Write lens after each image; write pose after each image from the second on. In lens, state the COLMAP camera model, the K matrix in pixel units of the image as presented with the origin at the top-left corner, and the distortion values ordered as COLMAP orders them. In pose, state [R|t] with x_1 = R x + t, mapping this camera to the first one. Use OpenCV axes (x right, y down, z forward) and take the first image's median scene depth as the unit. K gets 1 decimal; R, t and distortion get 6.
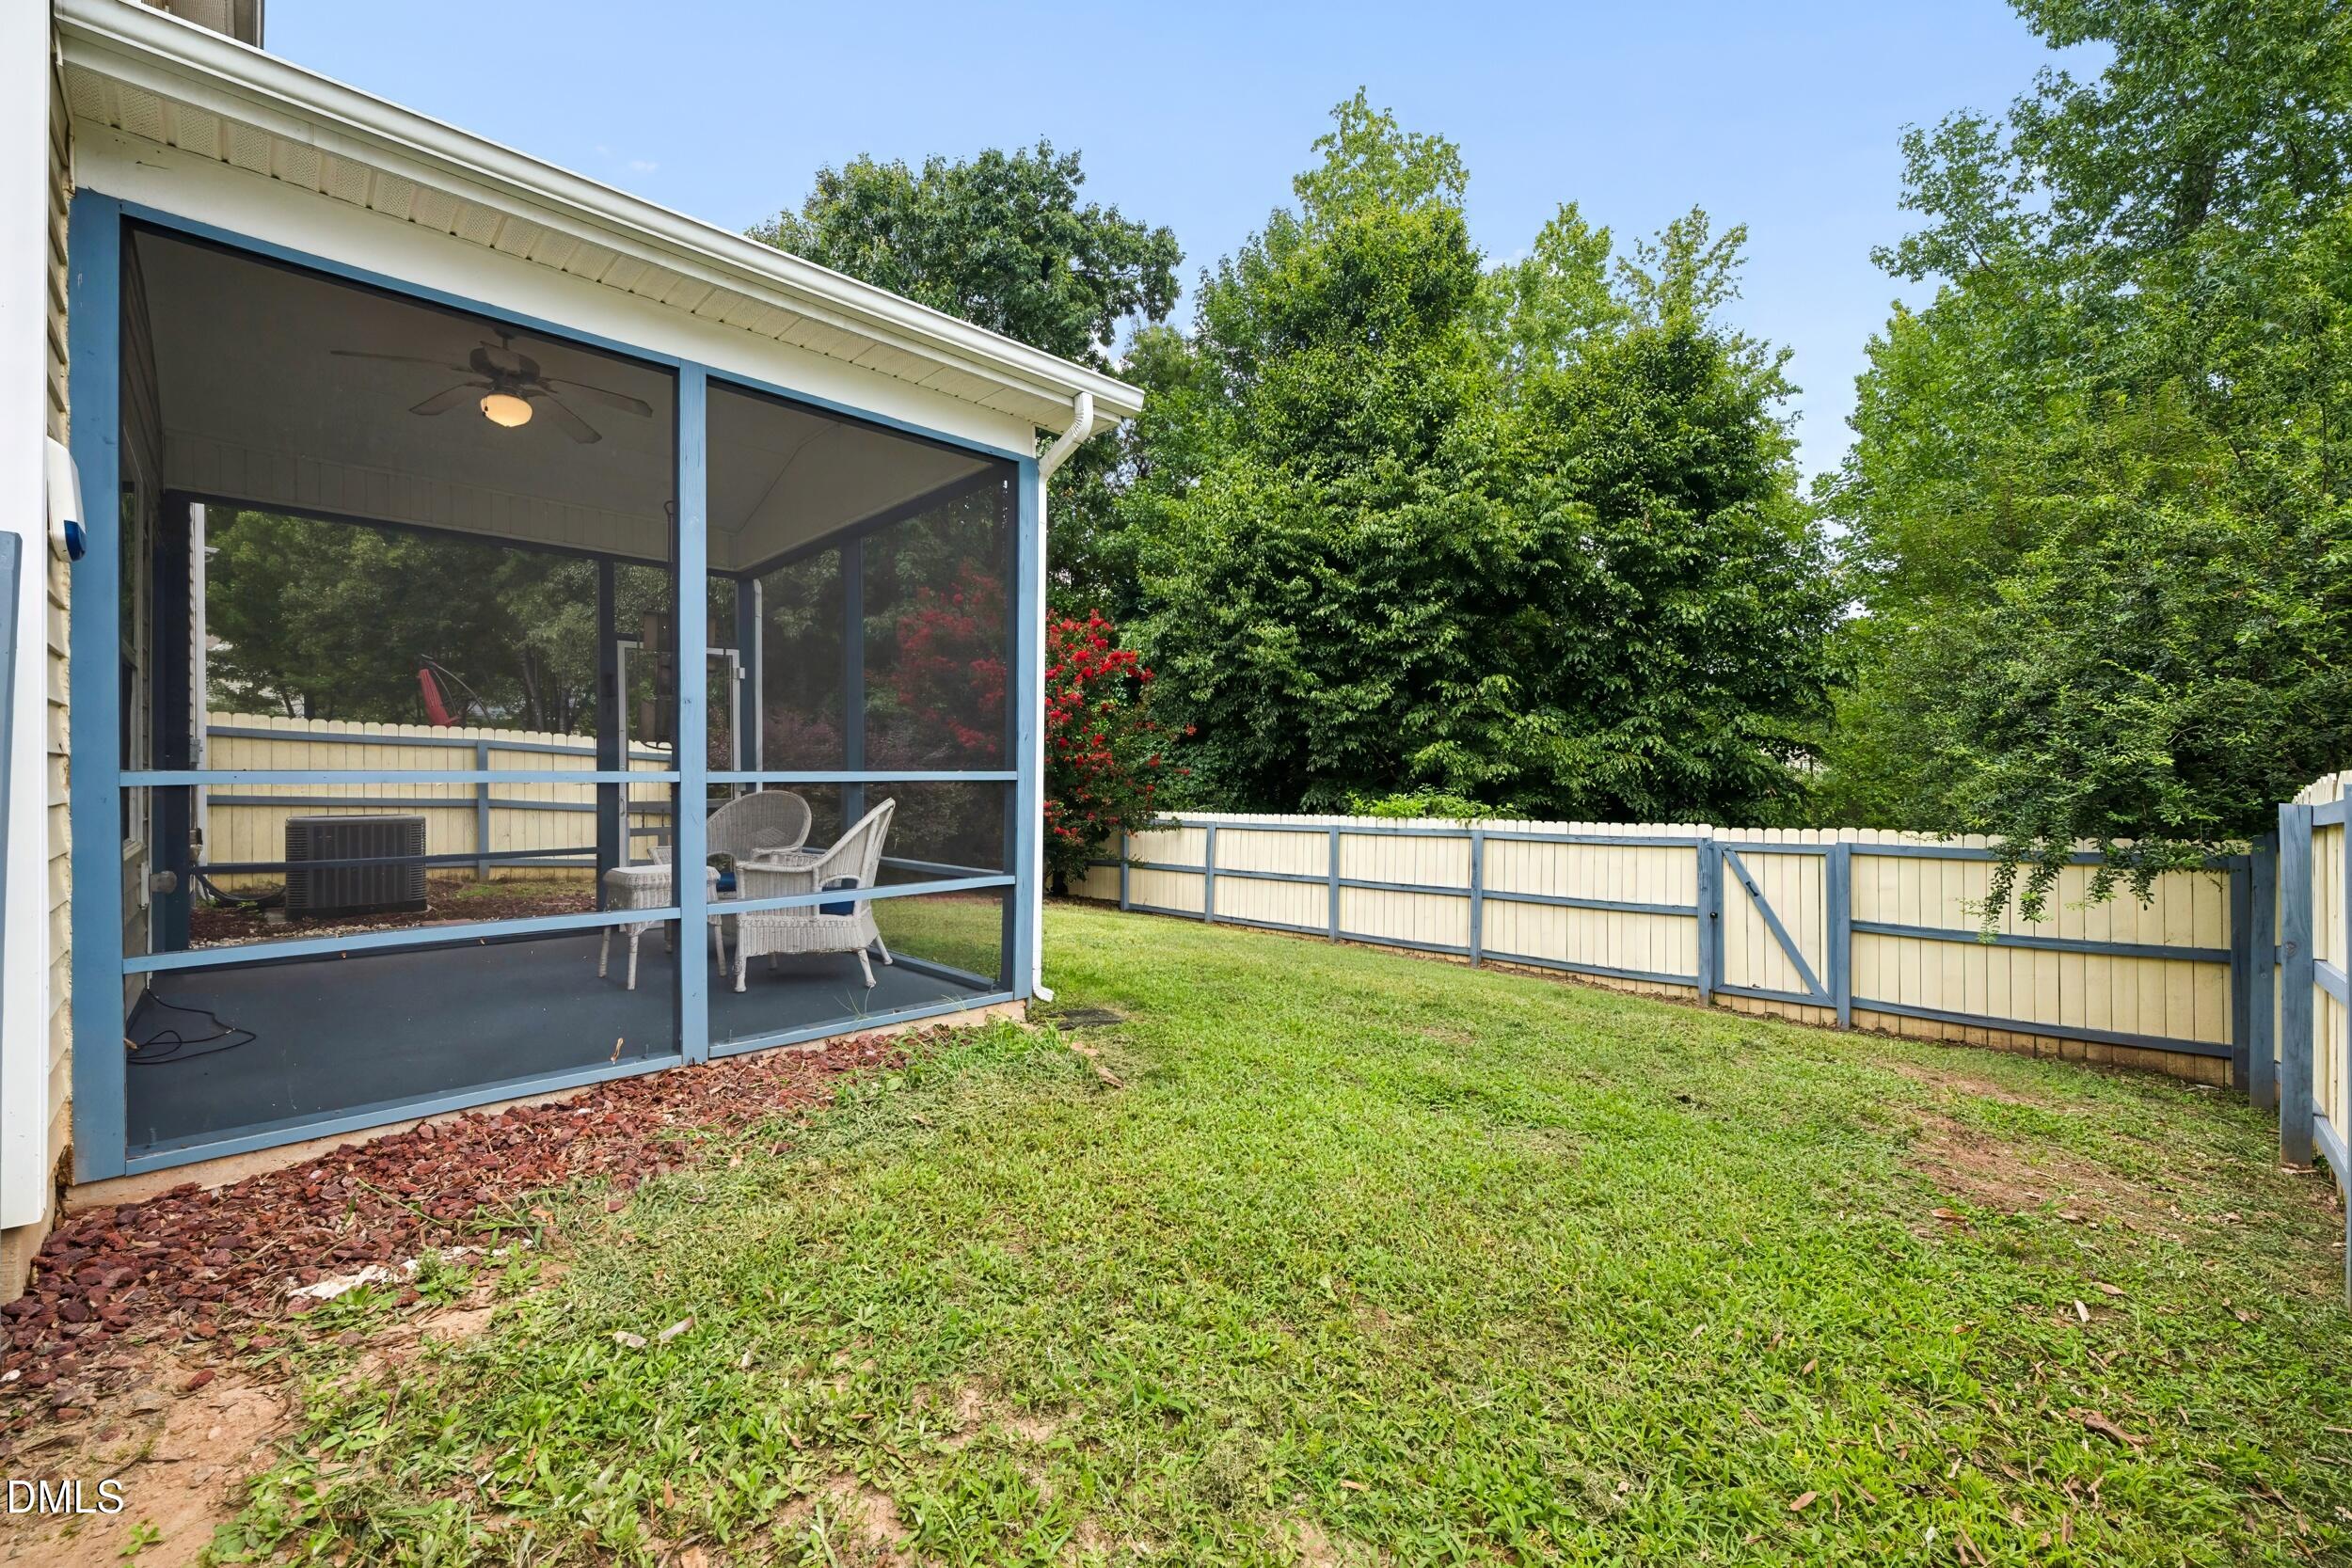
lens RADIAL K [[917.4, 0, 1176.9], [0, 917.4, 756.2], [0, 0, 1]] dist [0.001720, 0.000154]
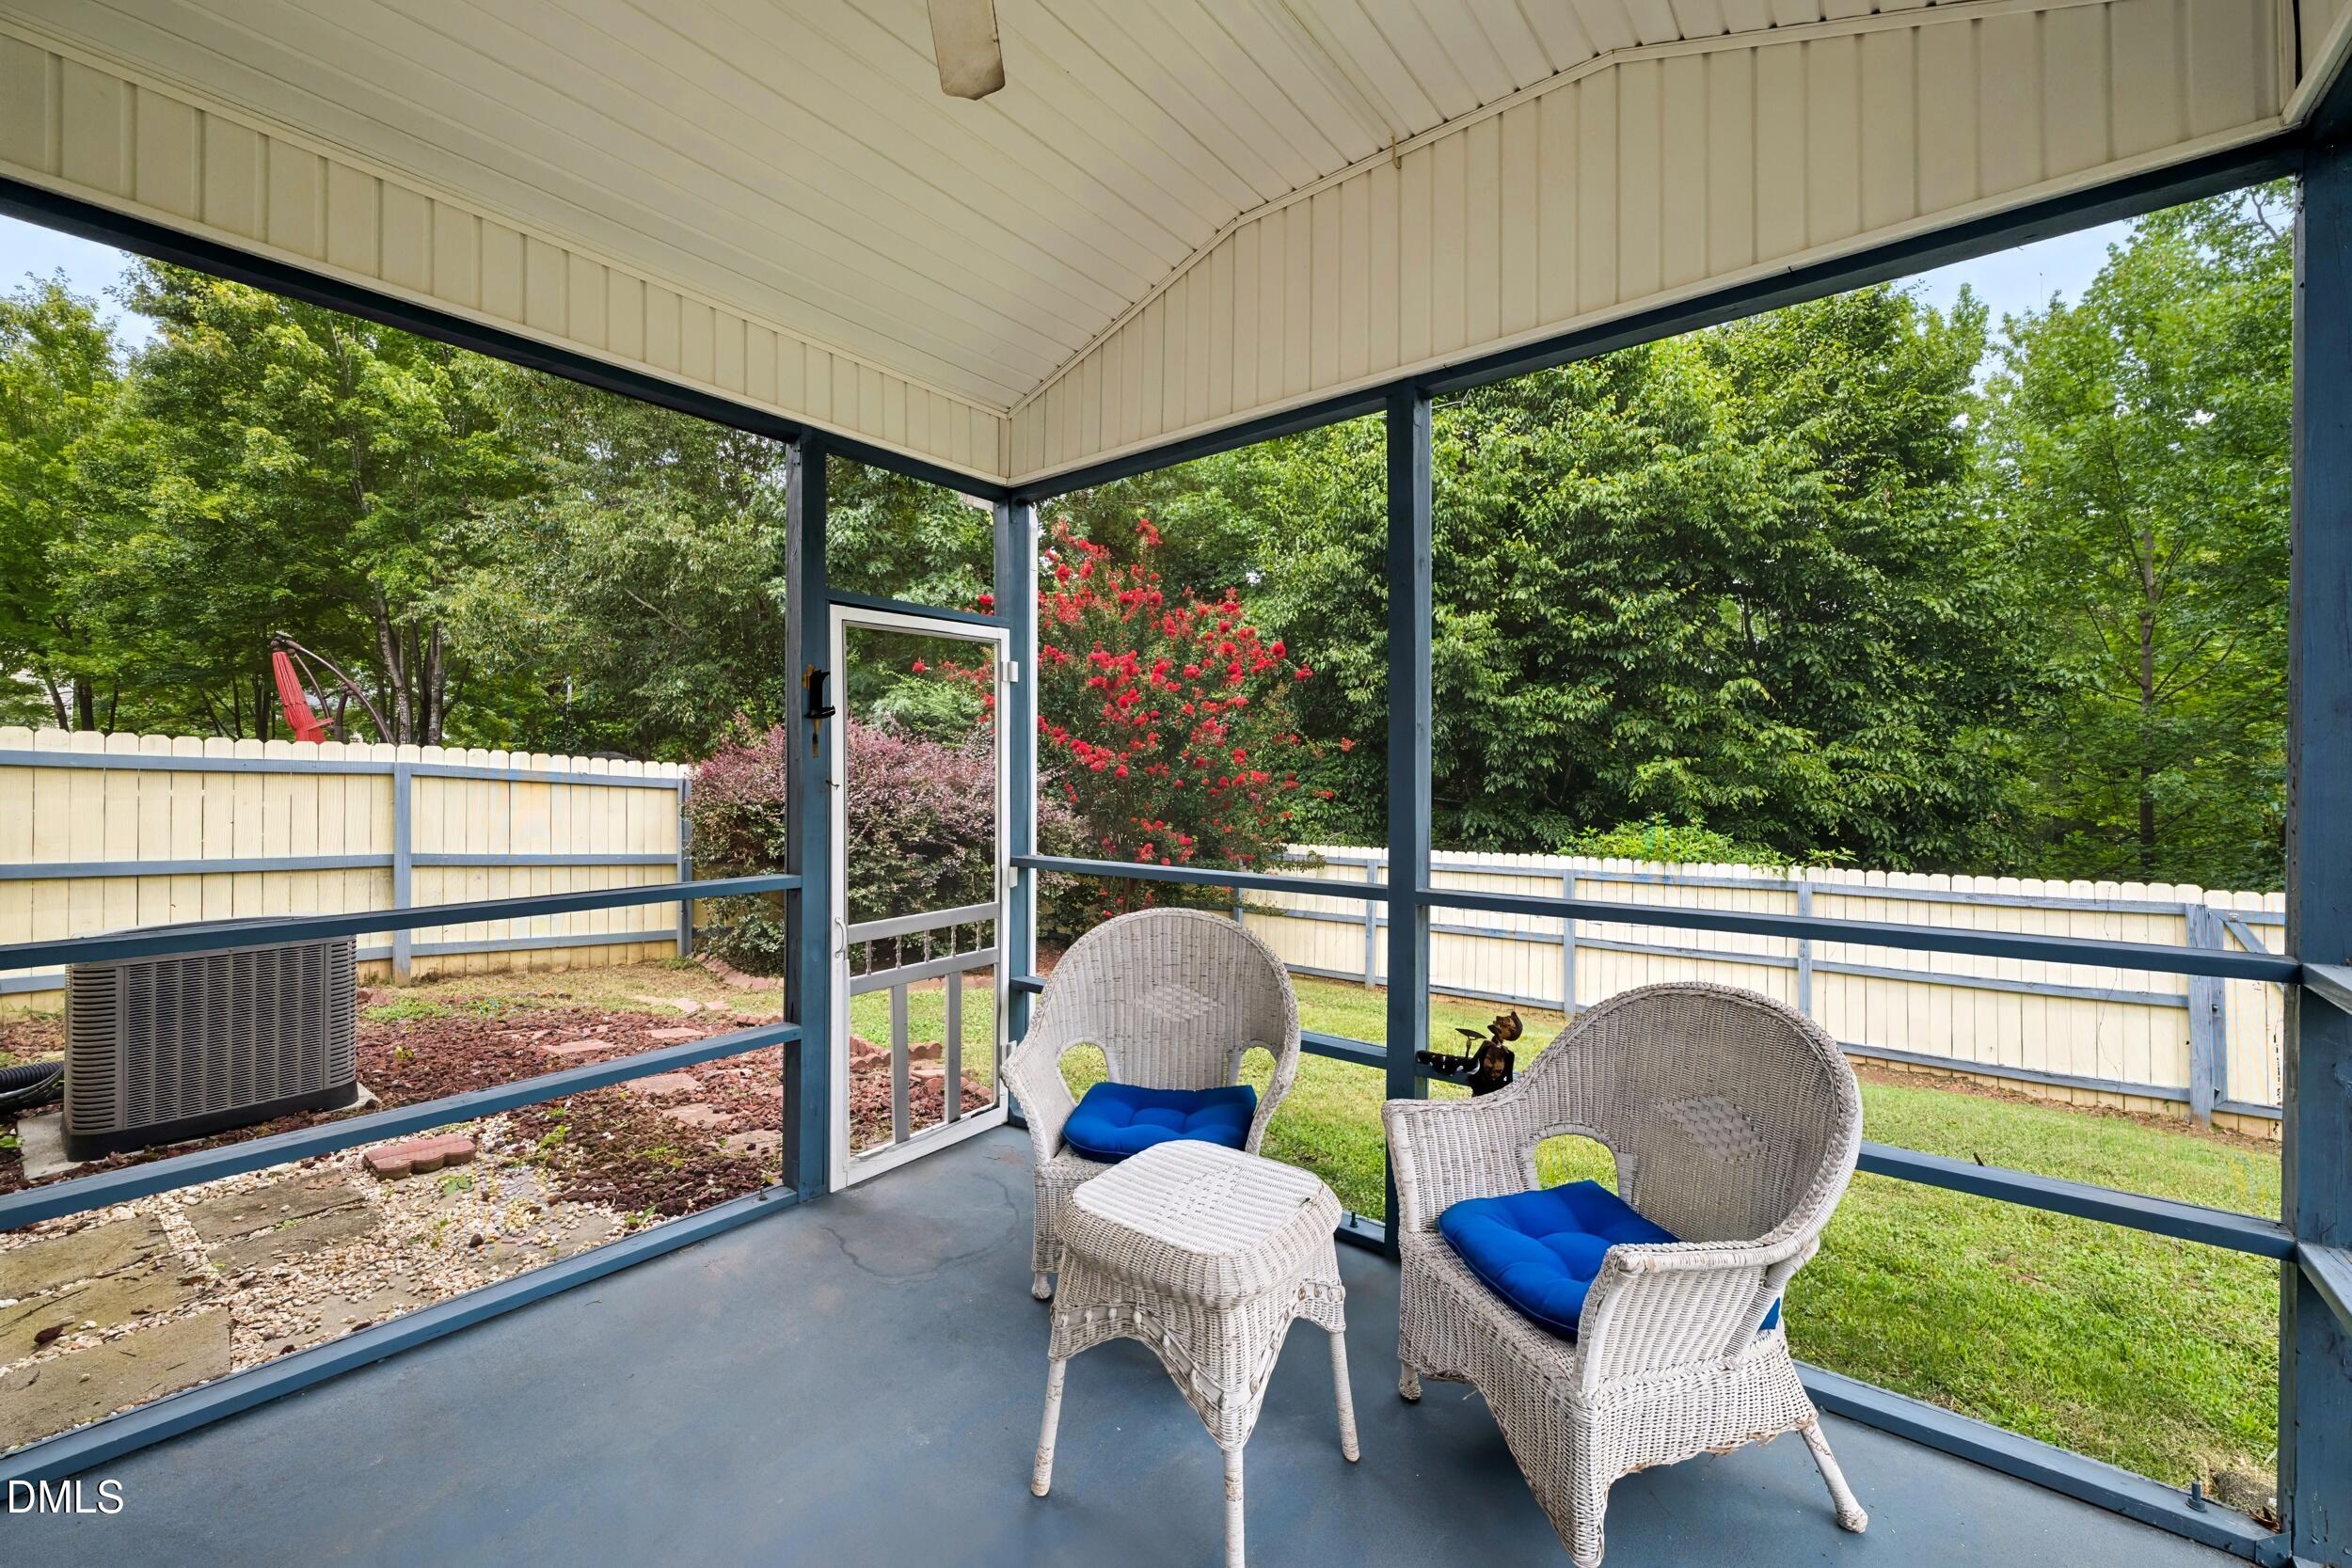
lens RADIAL K [[940.6, 0, 1179.4], [0, 940.6, 725.8], [0, 0, 1]] dist [-0.001865, -0.000239]
pose [[0.993581, 0.006810, 0.112917, -0.266645], [-0.003884, 0.999651, -0.026114, -0.026132], [-0.113055, 0.025508, 0.993261, 0.256569]]
